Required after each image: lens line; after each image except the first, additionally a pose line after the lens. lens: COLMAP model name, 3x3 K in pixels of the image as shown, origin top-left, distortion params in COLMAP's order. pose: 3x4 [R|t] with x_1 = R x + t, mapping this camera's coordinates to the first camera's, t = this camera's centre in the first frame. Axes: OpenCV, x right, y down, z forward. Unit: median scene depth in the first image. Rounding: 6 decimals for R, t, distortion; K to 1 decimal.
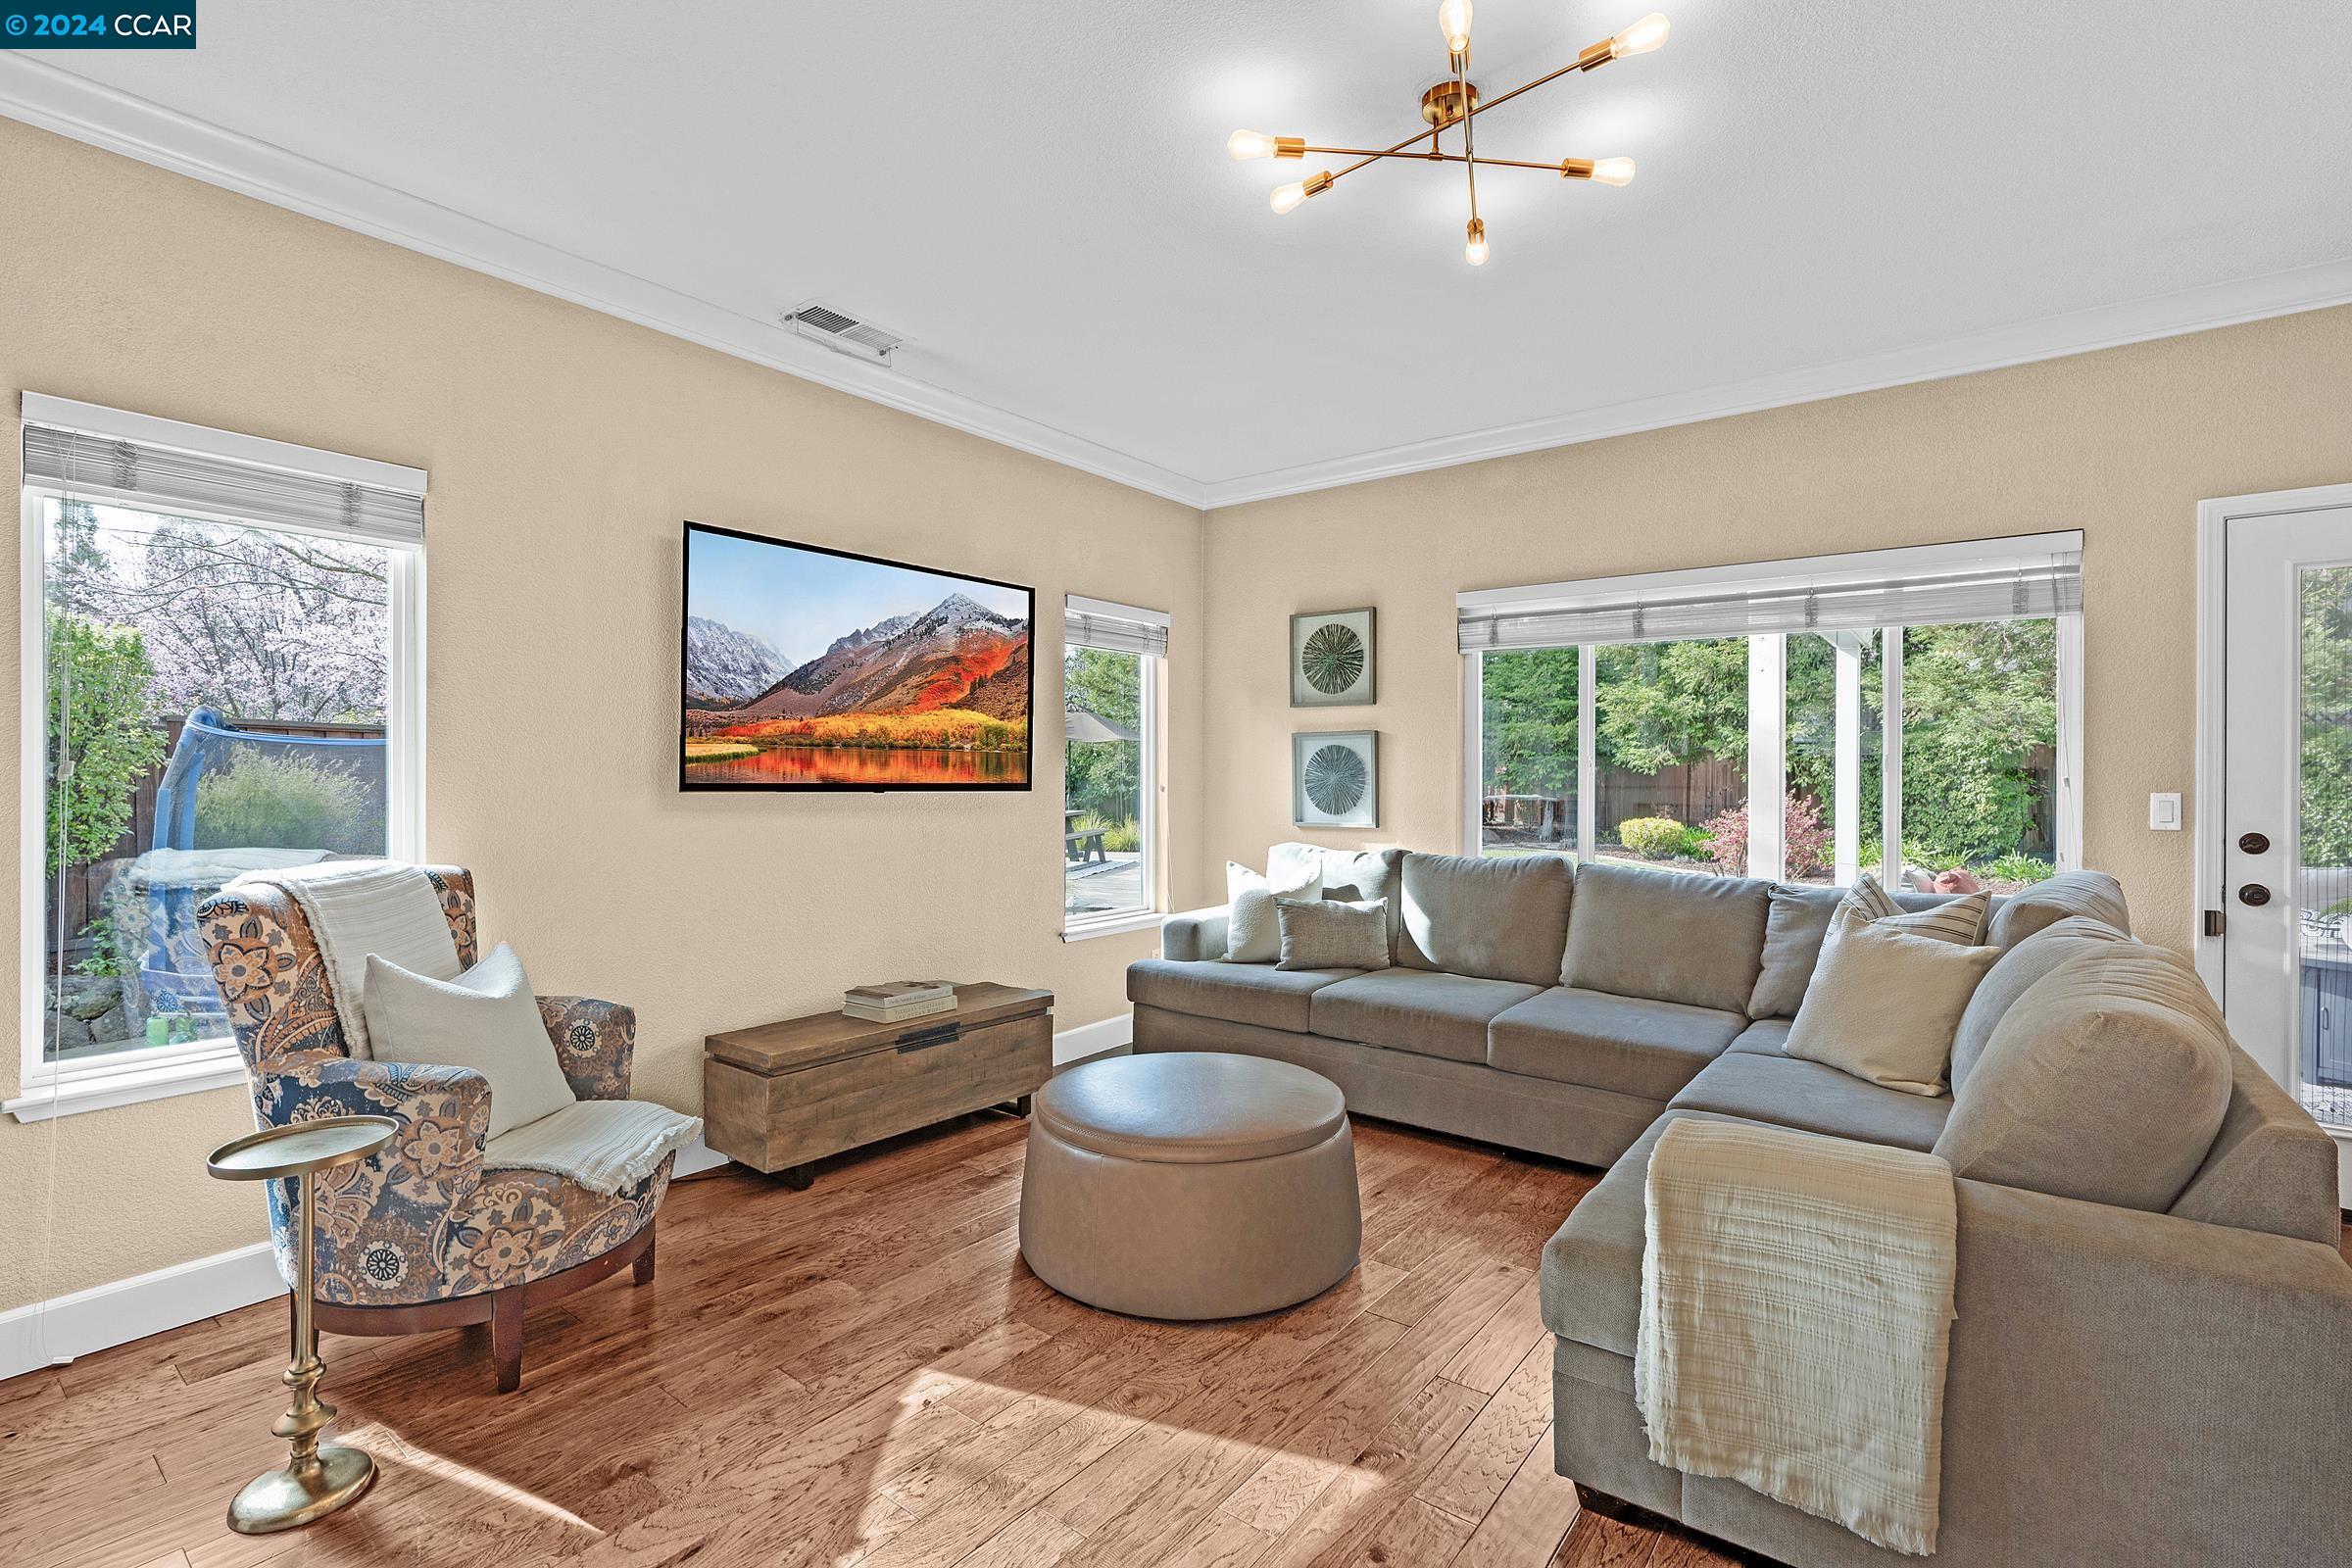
lens RADIAL K [[1076.4, 0, 1176.0], [0, 1076.4, 784.0], [0, 0, 1]] dist [-0.003309, 0.000192]
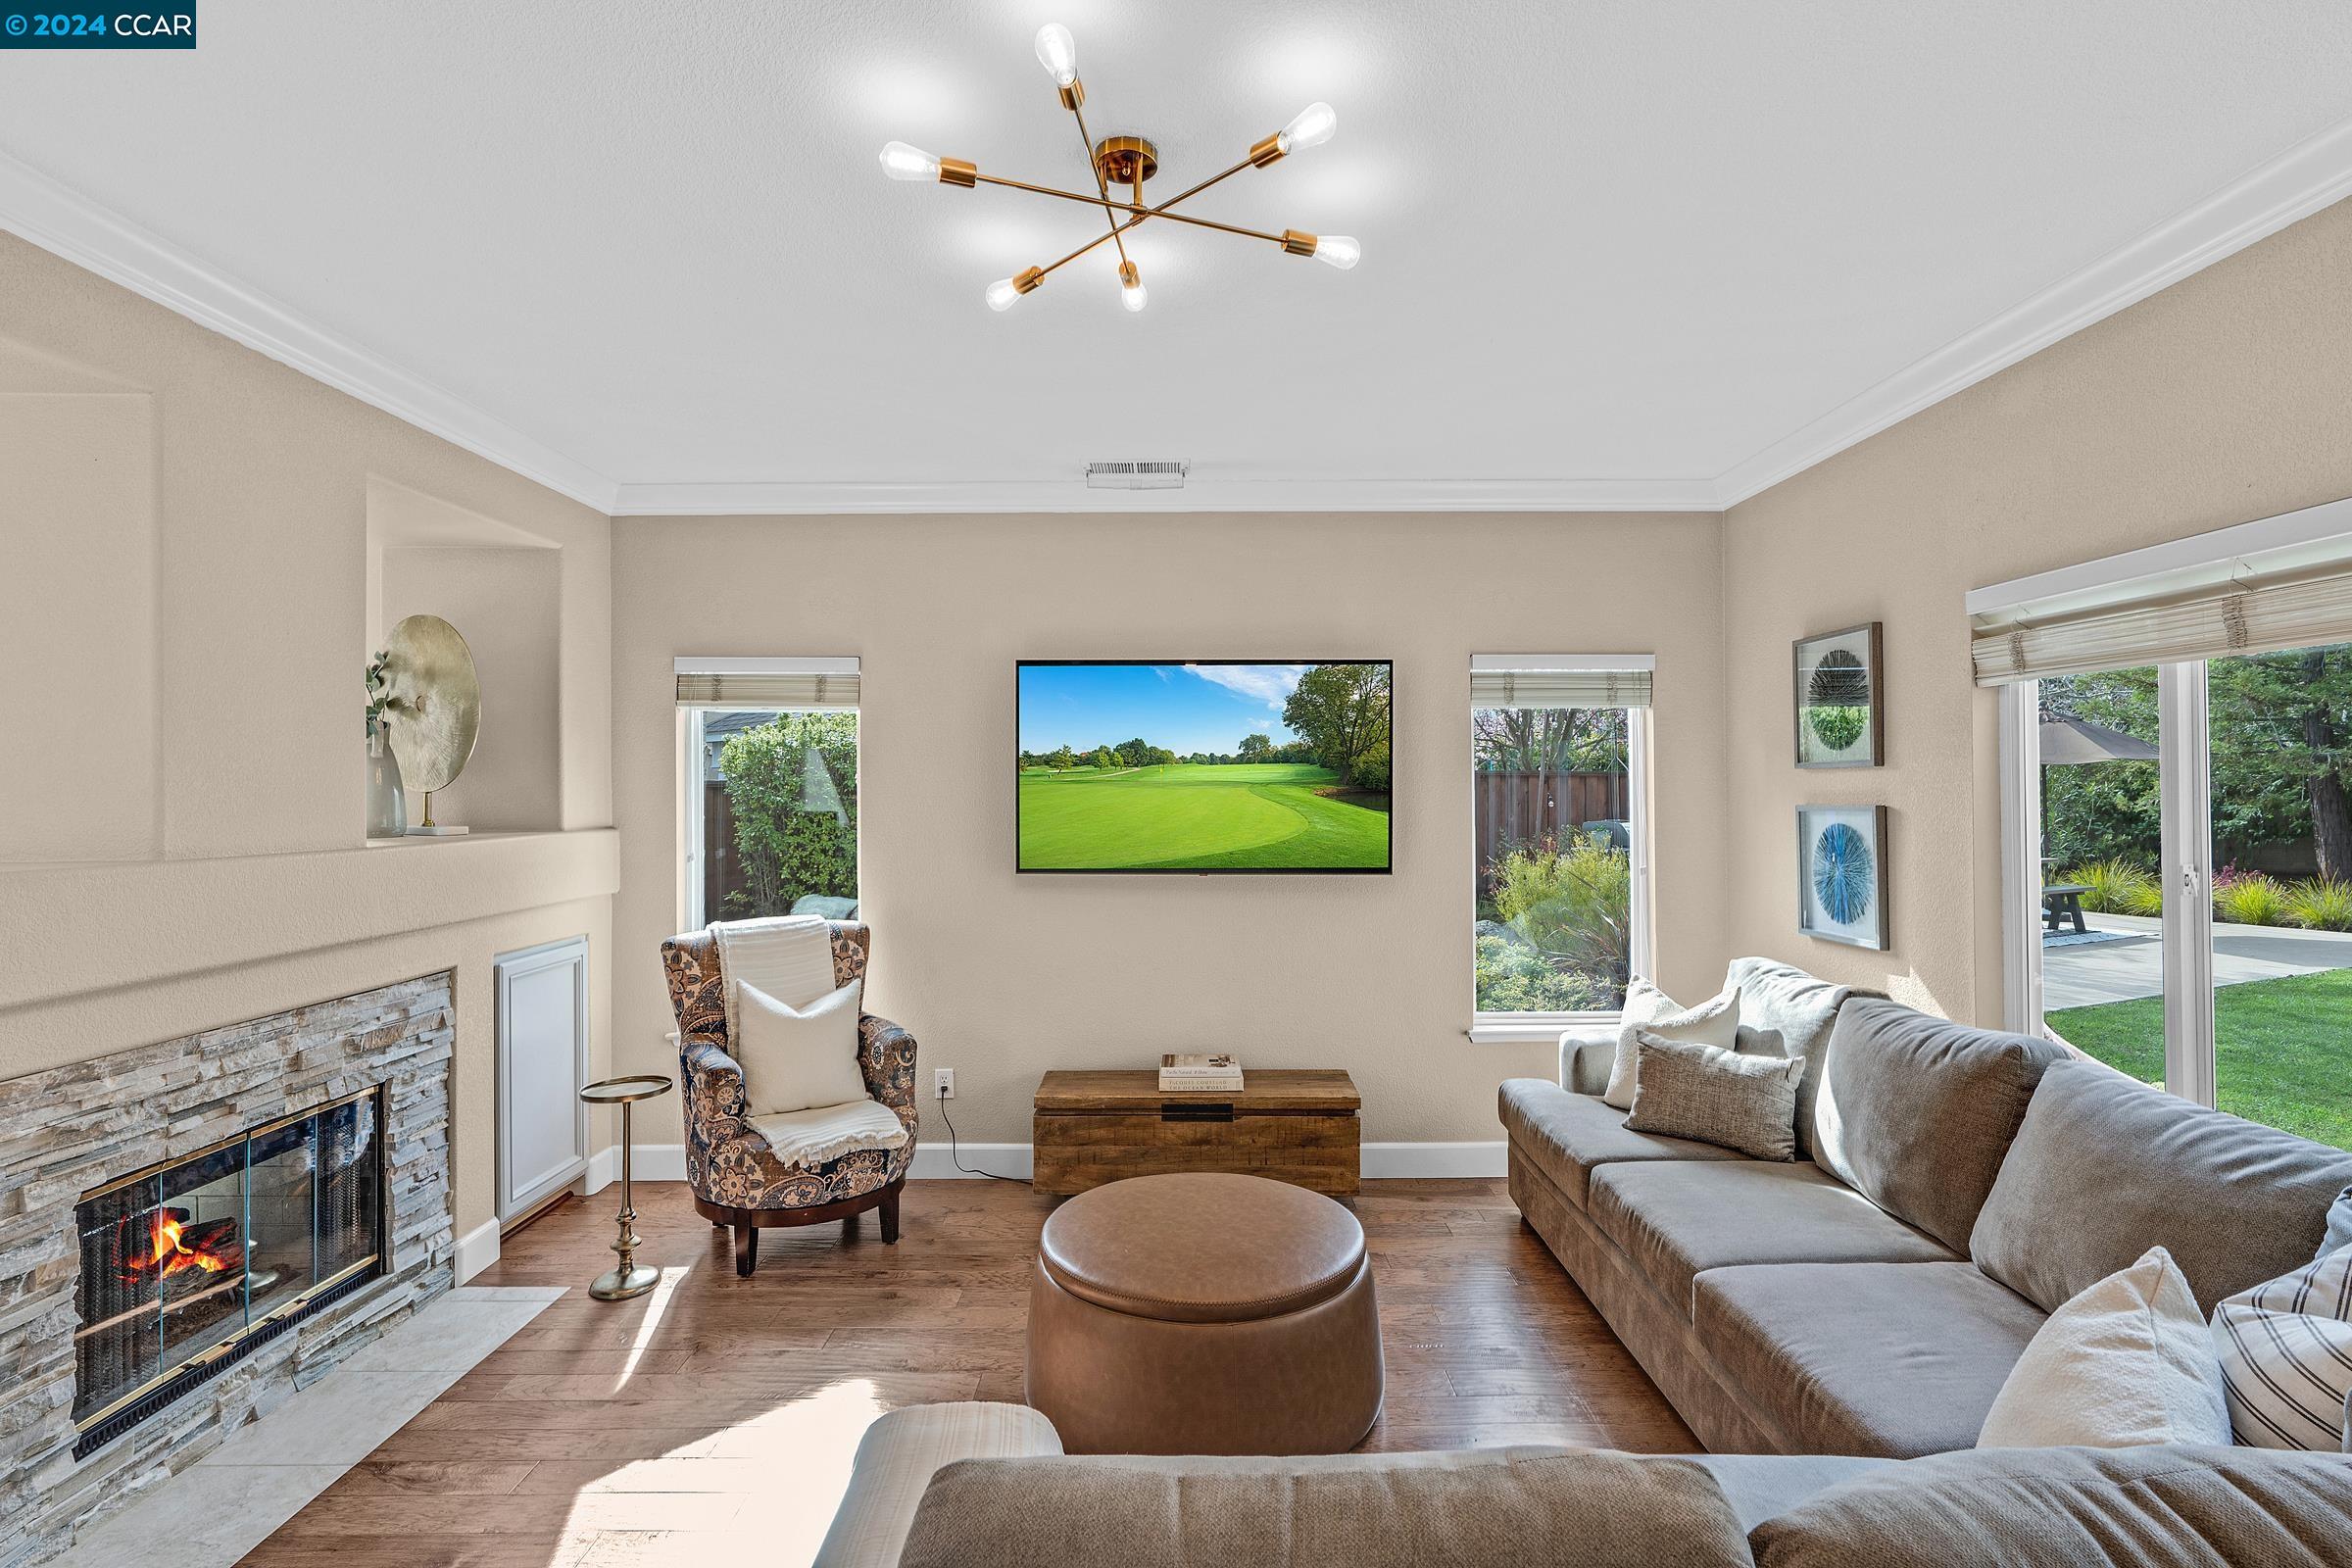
lens RADIAL K [[1126.5, 0, 1178.2], [0, 1126.5, 780.9], [0, 0, 1]] dist [-0.008486, 0.001748]
pose [[0.612623, -0.011017, -0.790298, 0.673225], [0.001076, 0.999914, -0.013105, -0.080396], [0.790374, 0.007178, 0.612582, 0.320822]]
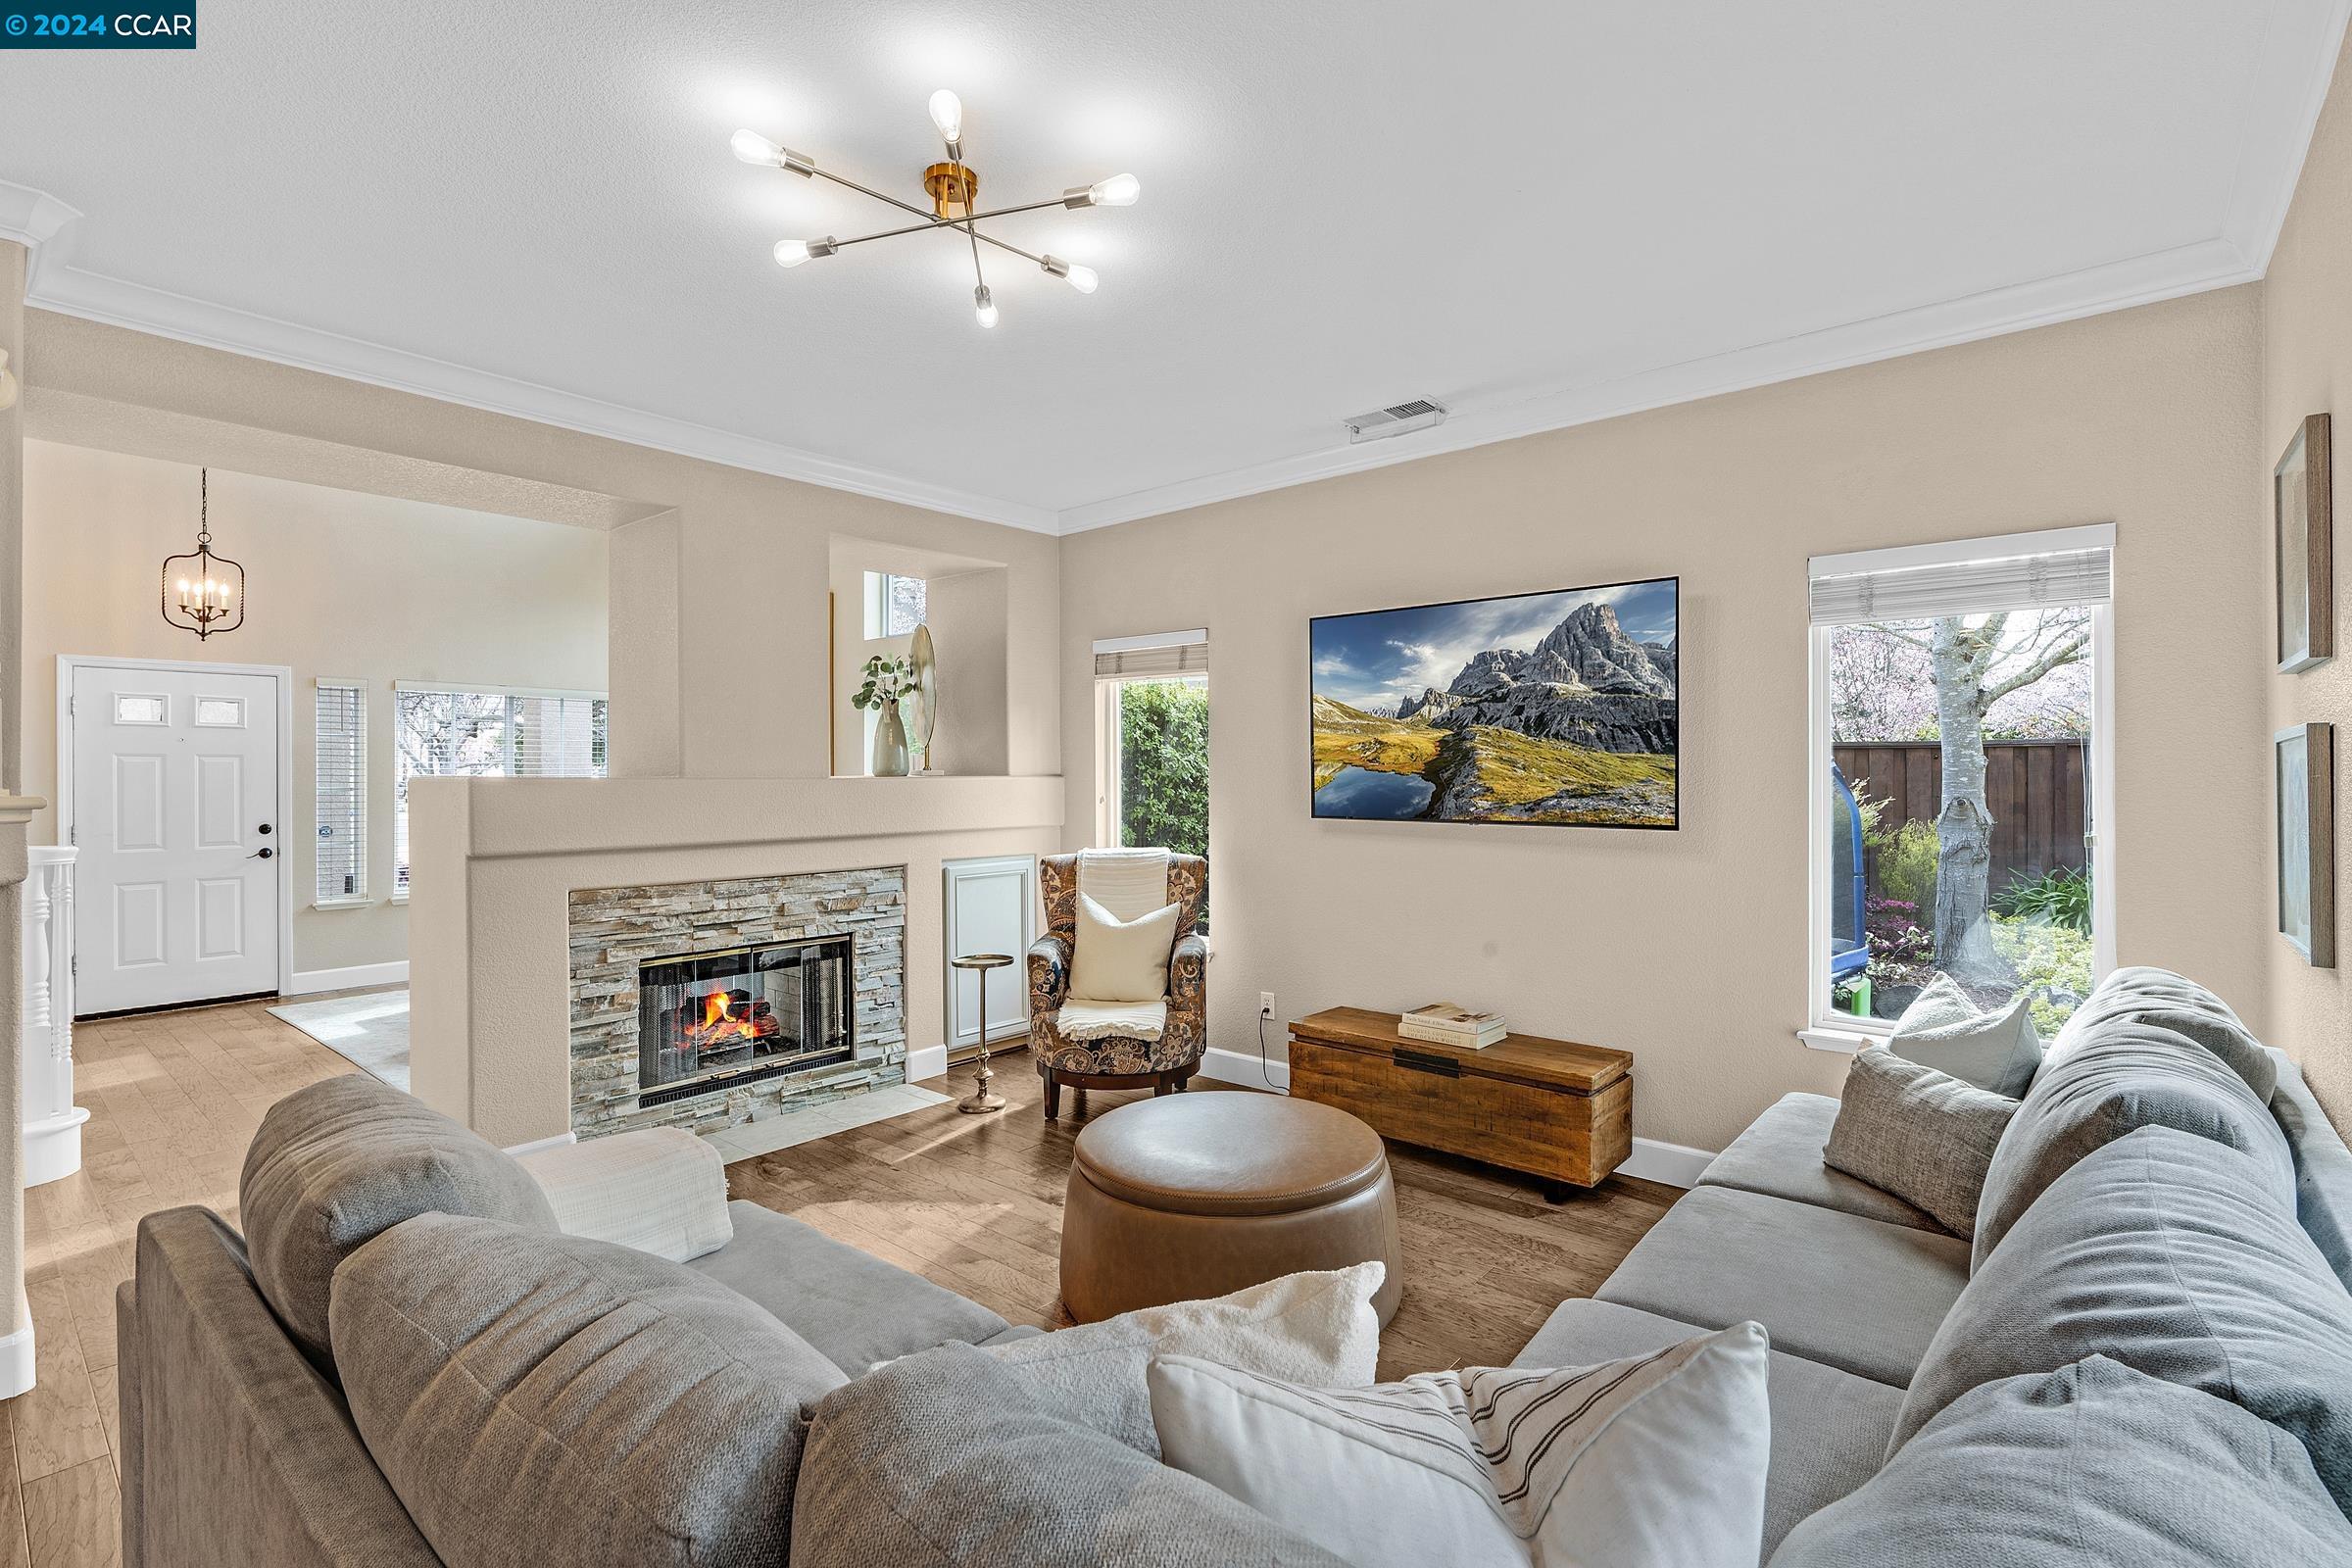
lens RADIAL K [[1077.3, 0, 1171.3], [0, 1077.3, 789.8], [0, 0, 1]] dist [-0.016673, 0.000101]
pose [[-0.053516, 0.008866, -0.998528, 0.861859], [-0.004456, 0.999949, 0.009117, -0.038023], [0.998557, 0.004937, -0.053474, 0.854386]]
